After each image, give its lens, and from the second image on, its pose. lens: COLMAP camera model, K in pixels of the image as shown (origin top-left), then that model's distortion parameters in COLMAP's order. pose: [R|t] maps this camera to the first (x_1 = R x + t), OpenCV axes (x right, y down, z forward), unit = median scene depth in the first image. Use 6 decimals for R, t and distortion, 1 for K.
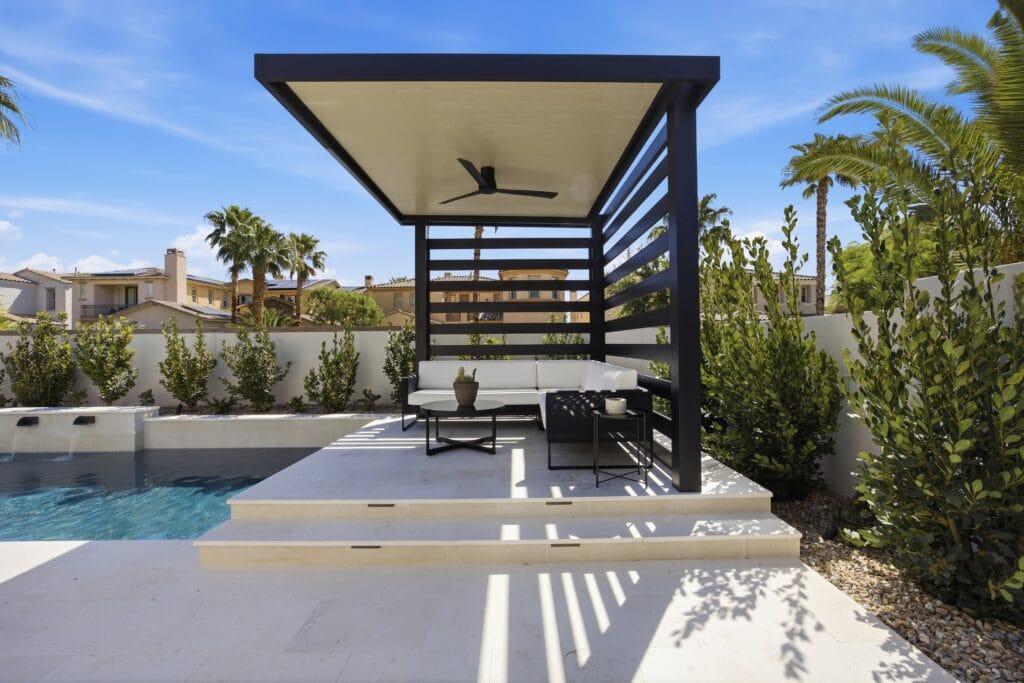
lens RADIAL K [[451.9, 0, 512.0], [0, 451.9, 341.5], [0, 0, 1]] dist [0.001694, 0.000907]
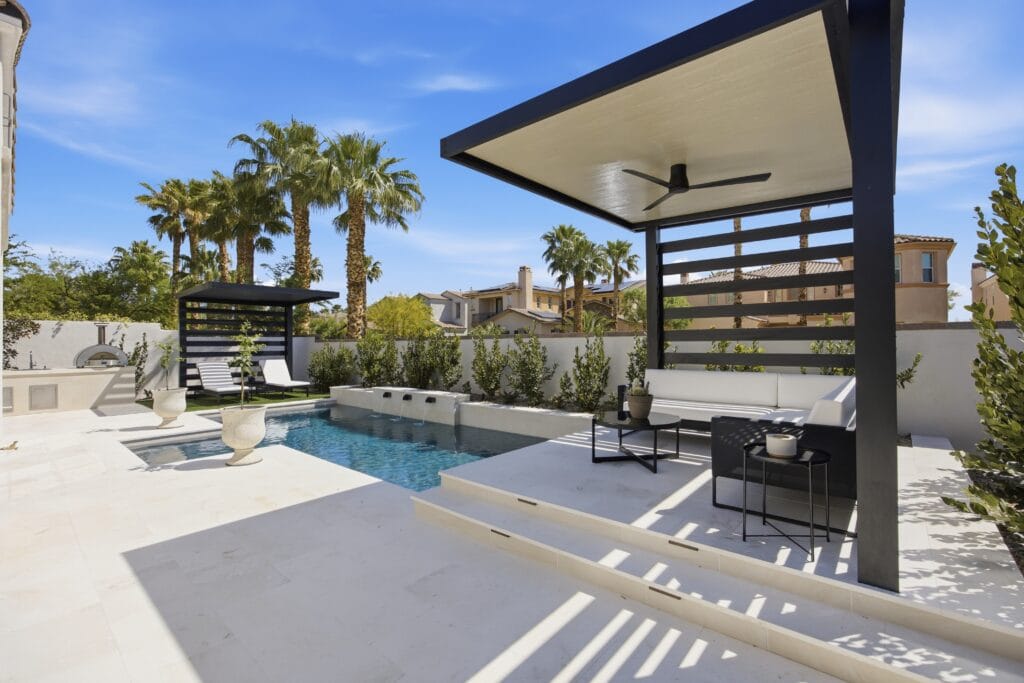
lens RADIAL K [[455.5, 0, 512.0], [0, 455.5, 341.5], [0, 0, 1]] dist [-0.014351, -0.000043]
pose [[0.766655, 0.002636, -0.642054, 0.173190], [0.001731, 0.999979, 0.006172, -0.019831], [0.642057, -0.005844, 0.766635, 0.043473]]
